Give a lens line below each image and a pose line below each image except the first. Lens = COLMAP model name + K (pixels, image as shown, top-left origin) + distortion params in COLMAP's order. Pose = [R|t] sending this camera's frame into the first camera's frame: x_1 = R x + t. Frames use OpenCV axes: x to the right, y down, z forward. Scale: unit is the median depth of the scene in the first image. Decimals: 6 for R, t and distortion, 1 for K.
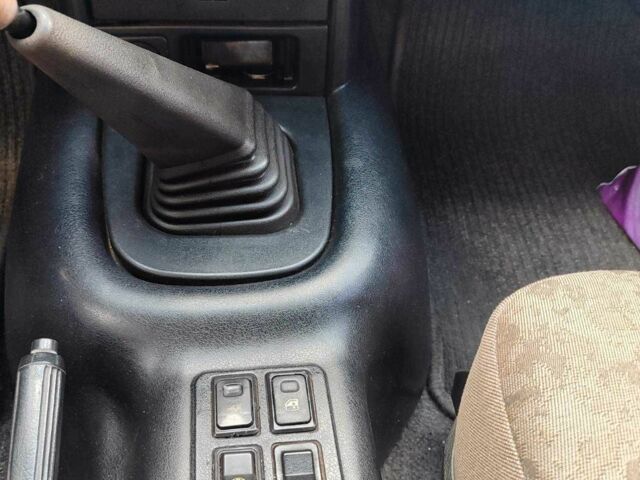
lens RADIAL K [[642.7, 0, 320.0], [0, 642.7, 240.0], [0, 0, 1]] dist [-0.018921, -0.015141]
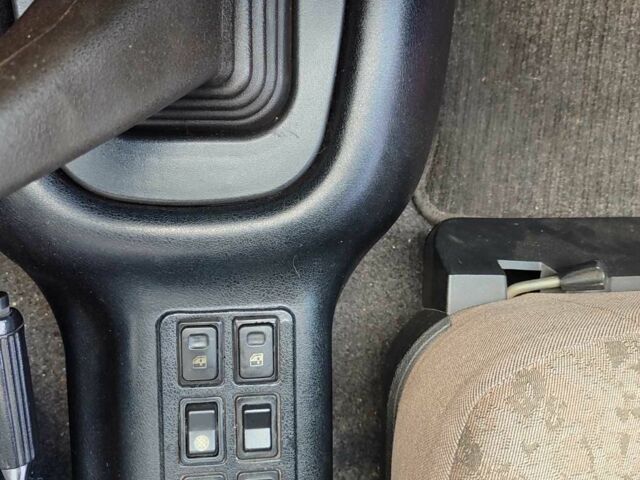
lens RADIAL K [[642.7, 0, 320.0], [0, 642.7, 240.0], [0, 0, 1]] dist [-0.018921, -0.015141]
pose [[0.989799, 0.116570, 0.081908, -0.037863], [-0.138333, 0.648848, 0.748238, -0.495241], [0.034076, -0.751936, 0.658354, 0.360561]]
